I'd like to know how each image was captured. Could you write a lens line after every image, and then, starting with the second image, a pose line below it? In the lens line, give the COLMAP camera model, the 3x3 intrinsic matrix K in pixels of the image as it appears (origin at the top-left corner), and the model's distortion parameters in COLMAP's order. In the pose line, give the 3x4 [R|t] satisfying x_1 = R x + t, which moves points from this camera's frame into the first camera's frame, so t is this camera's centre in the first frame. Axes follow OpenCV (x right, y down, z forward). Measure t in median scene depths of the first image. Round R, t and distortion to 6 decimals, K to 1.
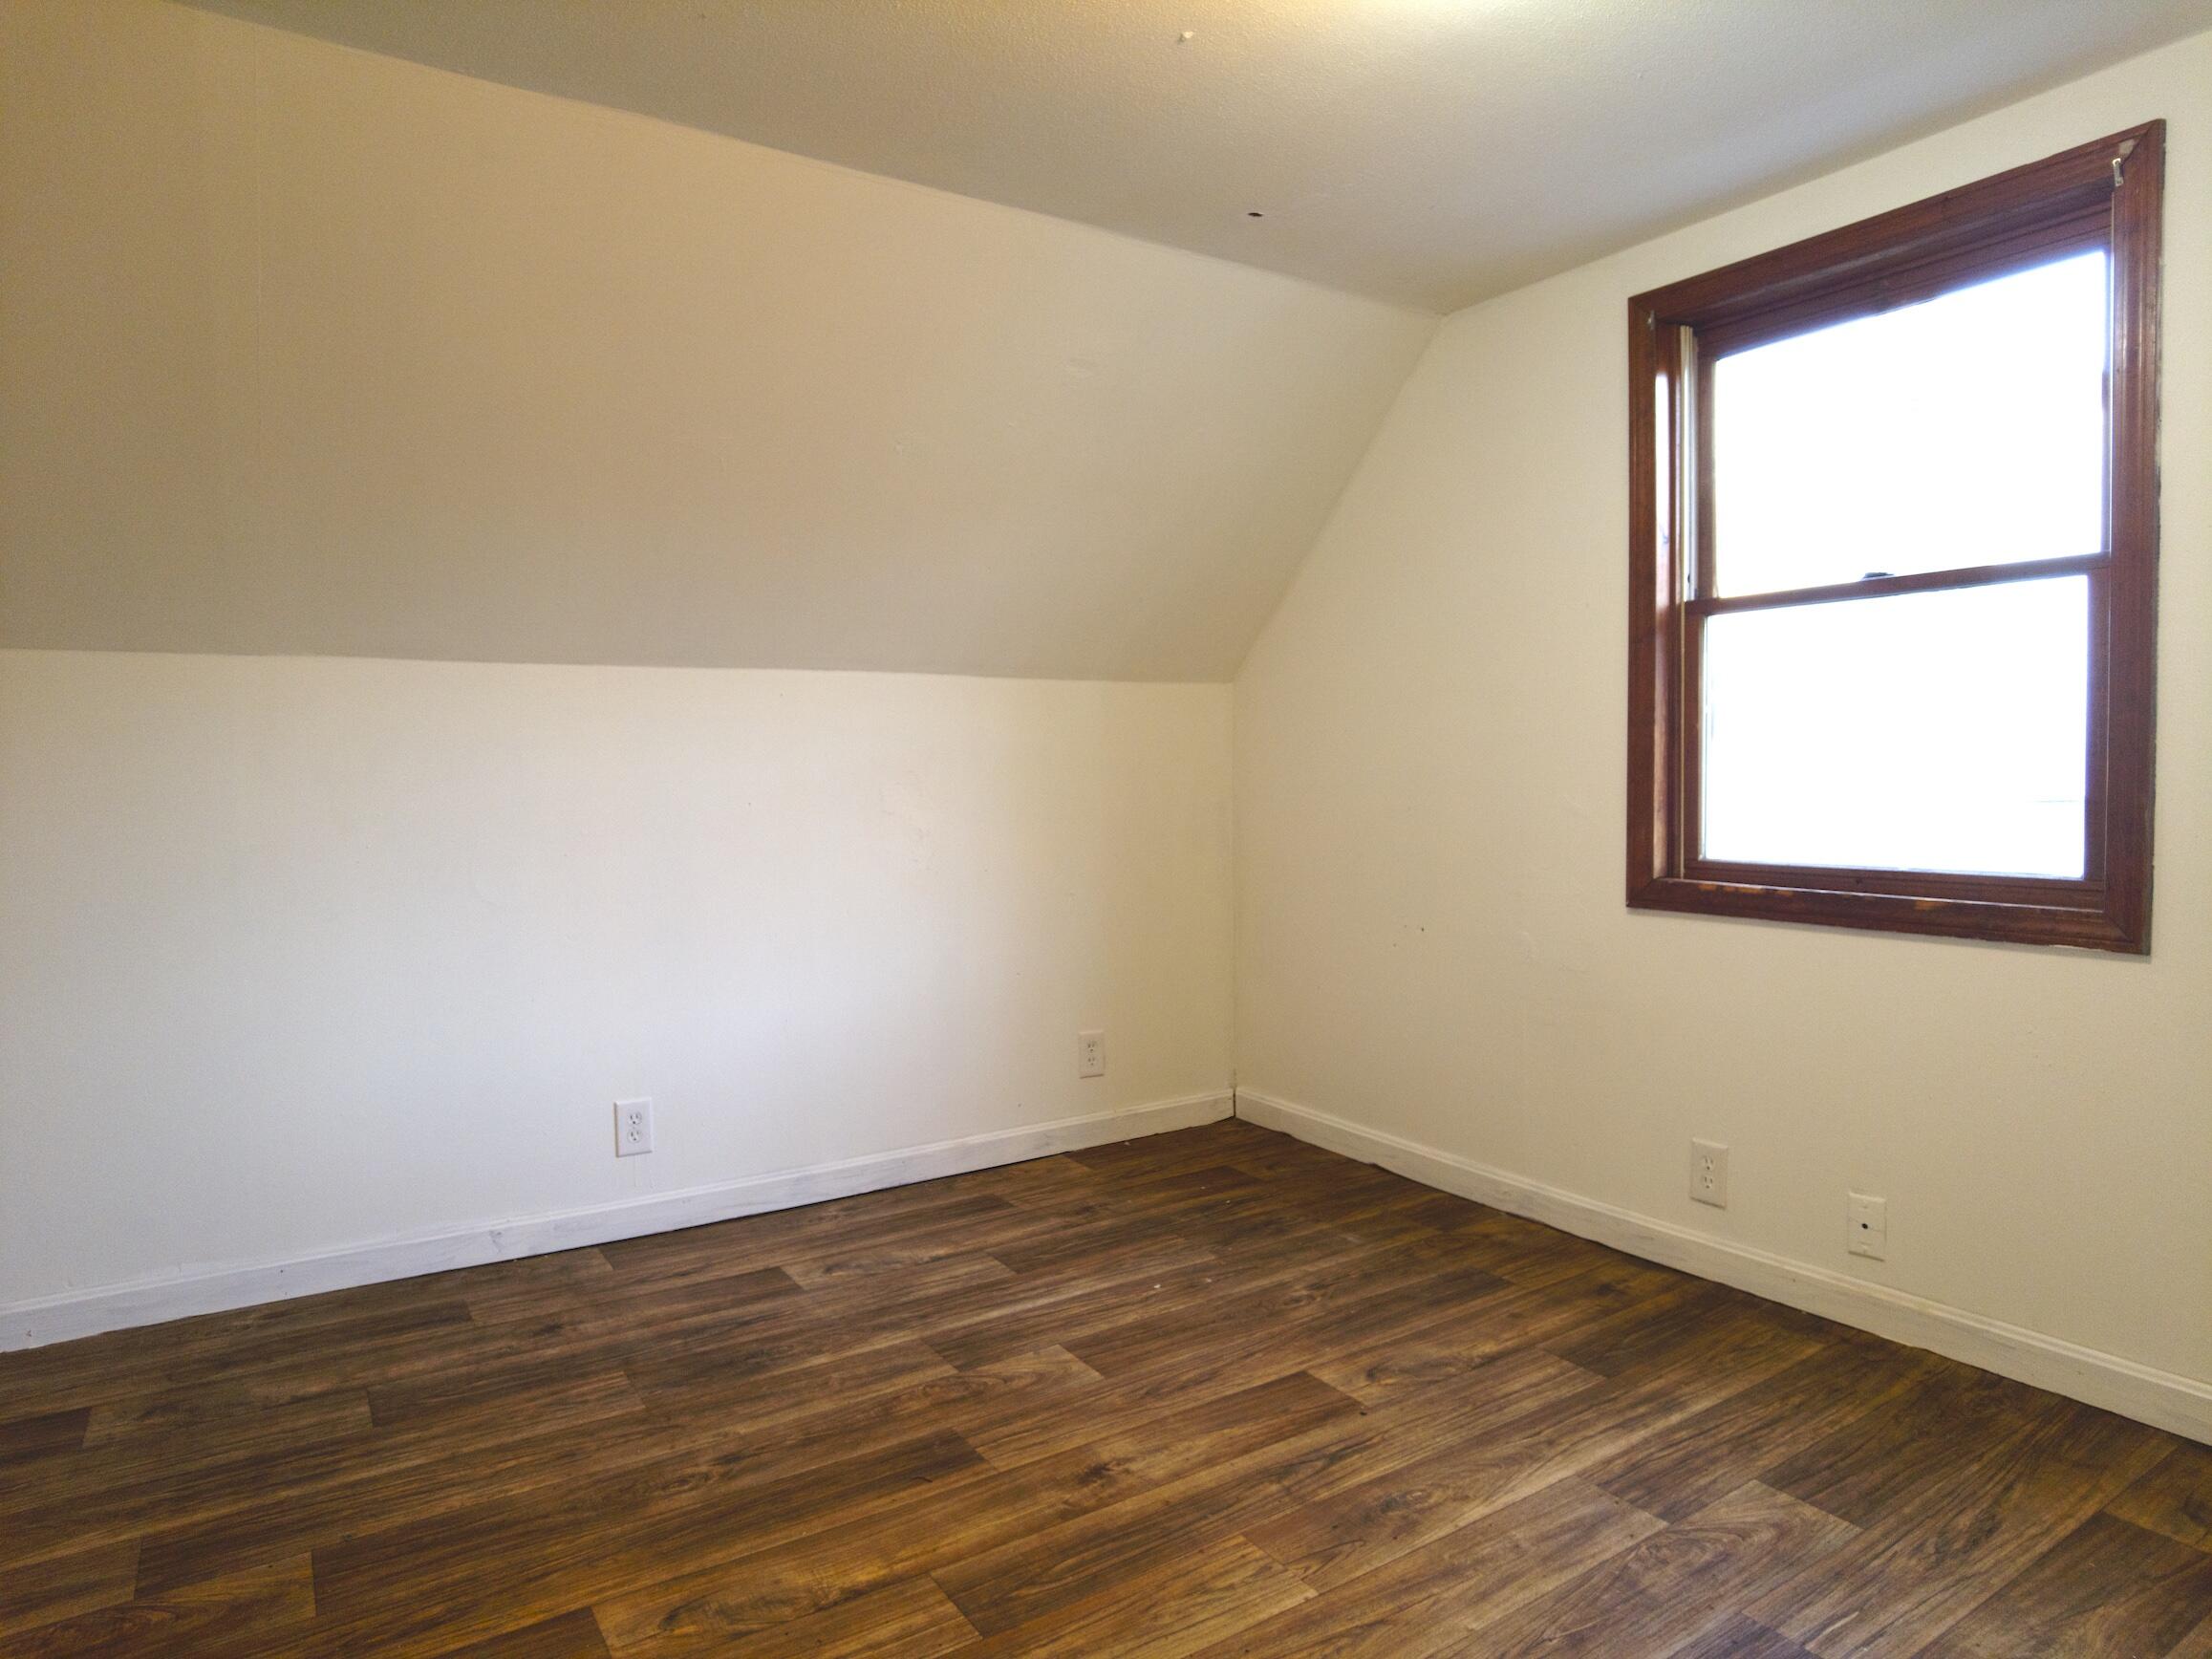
lens RADIAL K [[1352.5, 0, 1080.4], [0, 1352.5, 832.6], [0, 0, 1]] dist [-0.034143, 0.015009]
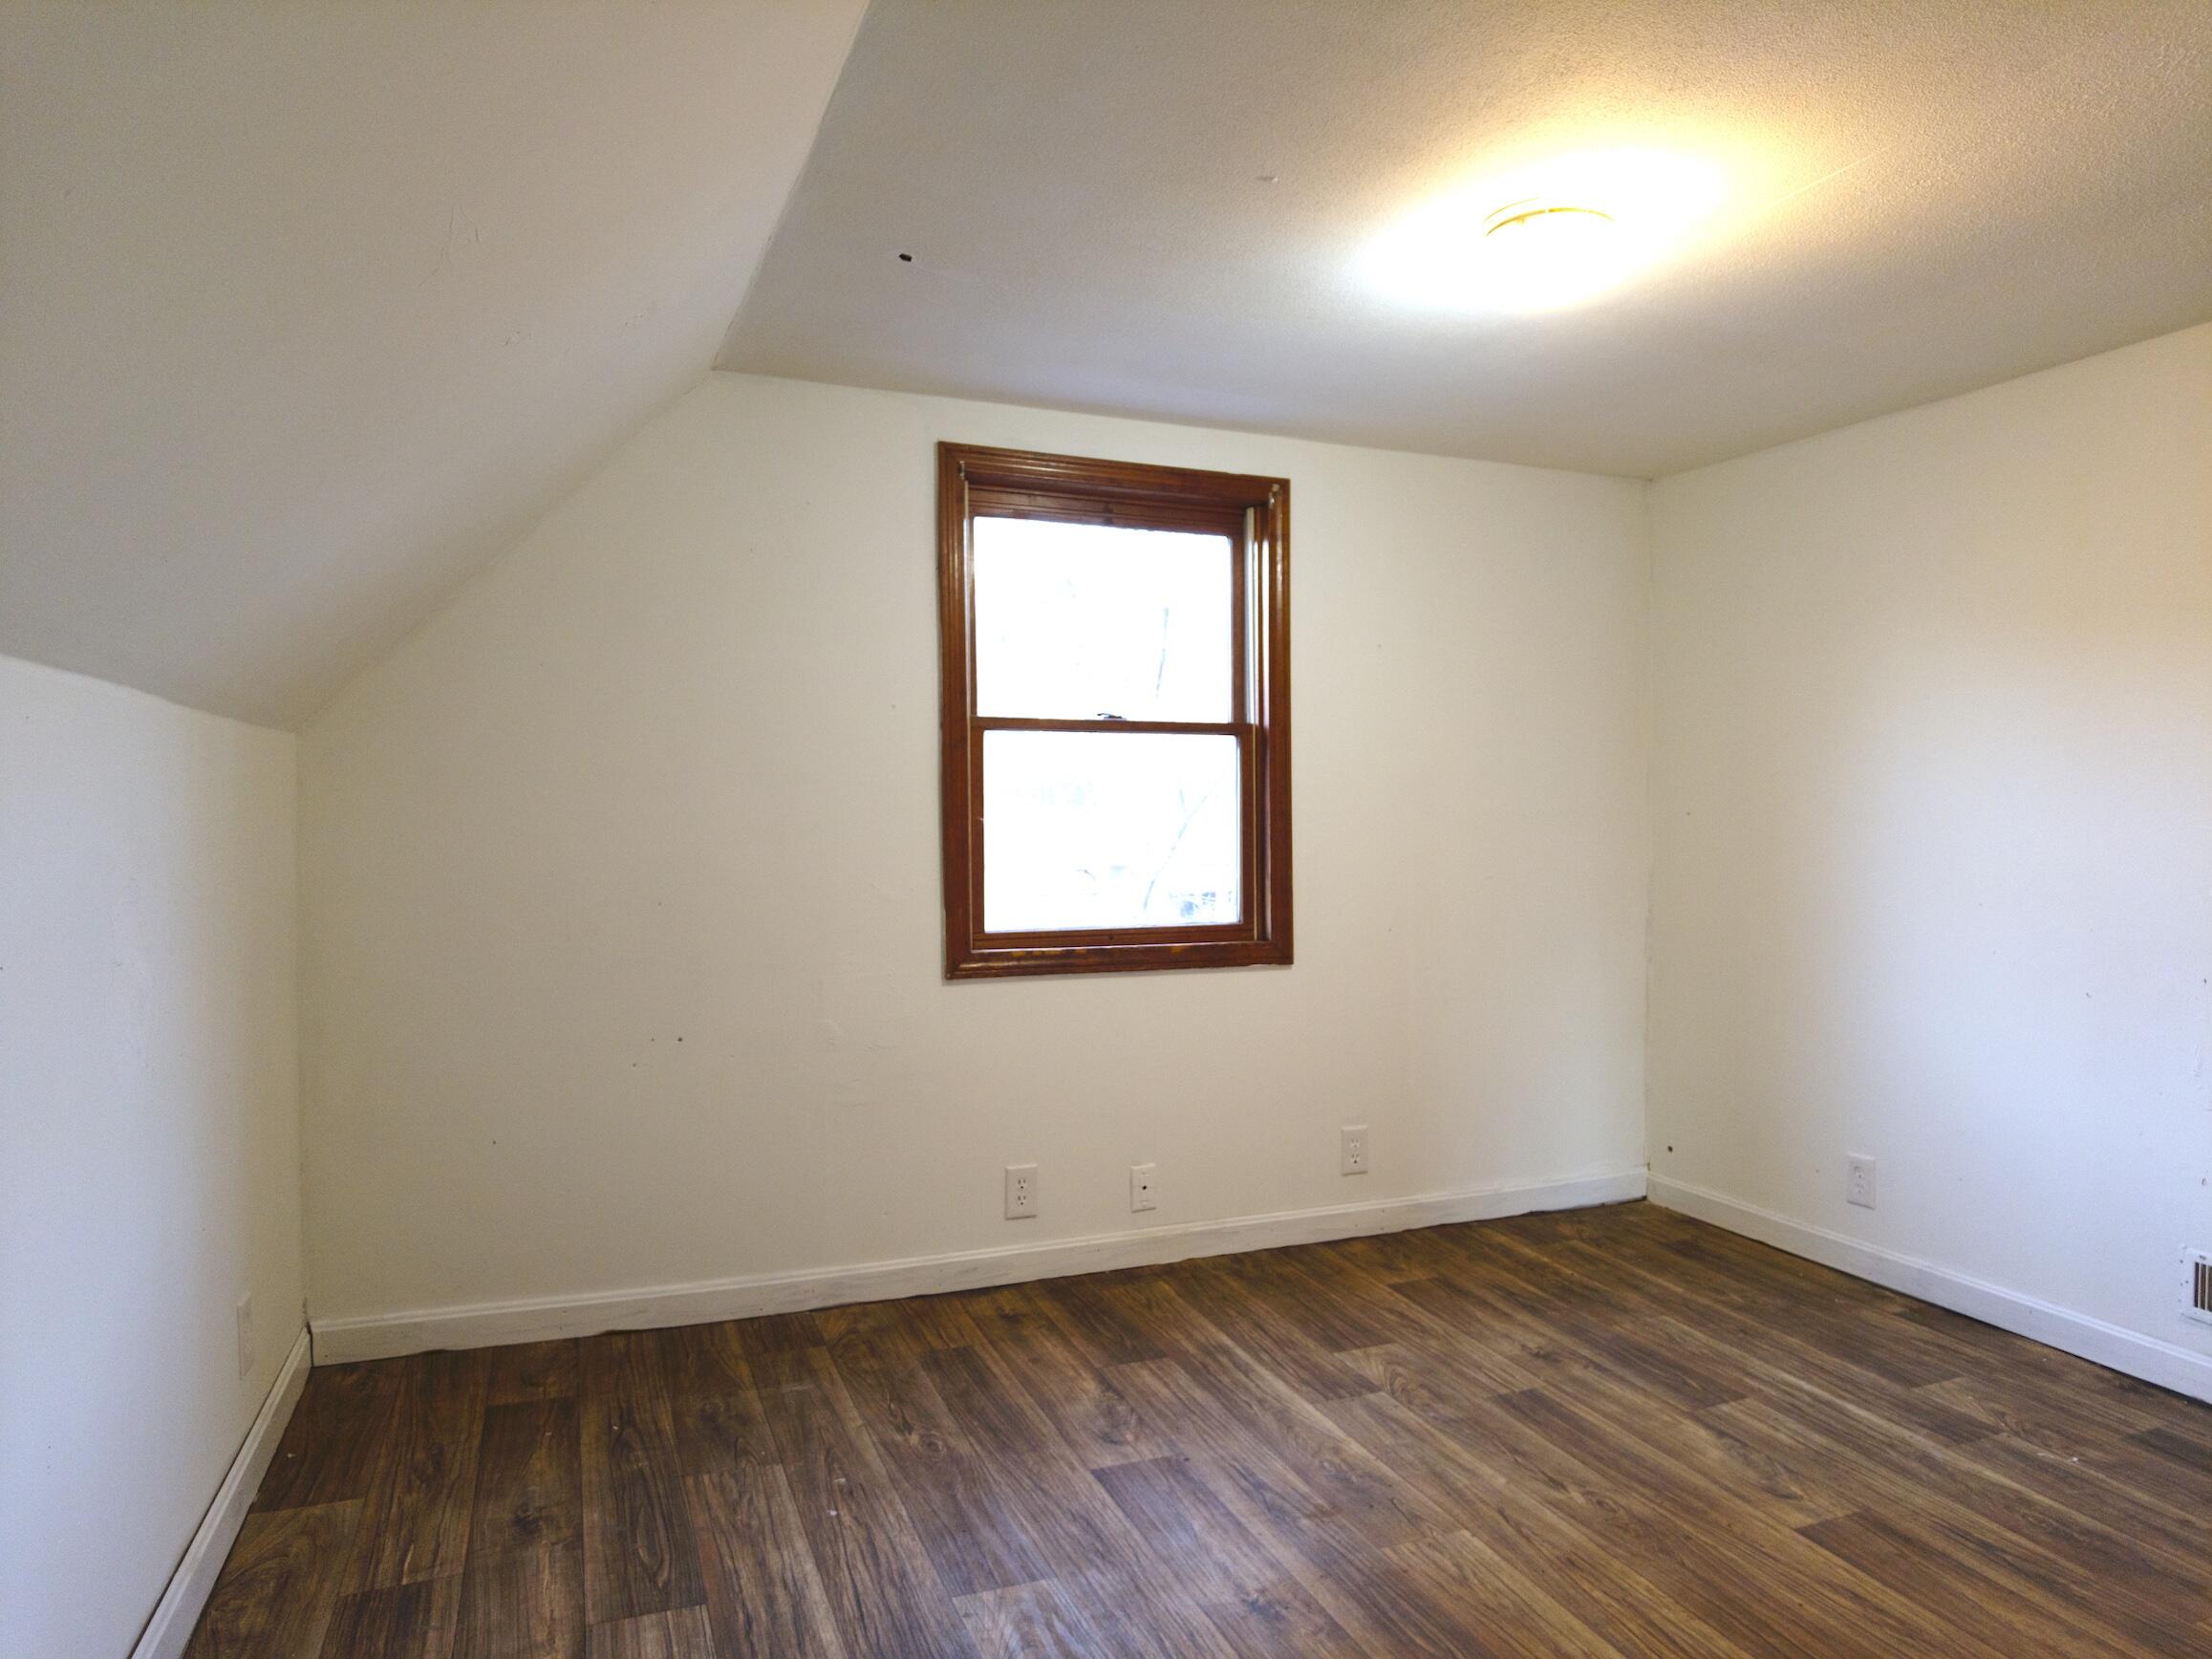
lens RADIAL K [[1423.8, 0, 1120.7], [0, 1423.8, 787.7], [0, 0, 1]] dist [-0.003055, -0.003840]
pose [[0.180332, 0.019331, 0.983416, -0.801515], [0.040066, 0.998833, -0.026981, -0.072289], [-0.982790, 0.044267, 0.179347, 0.691478]]
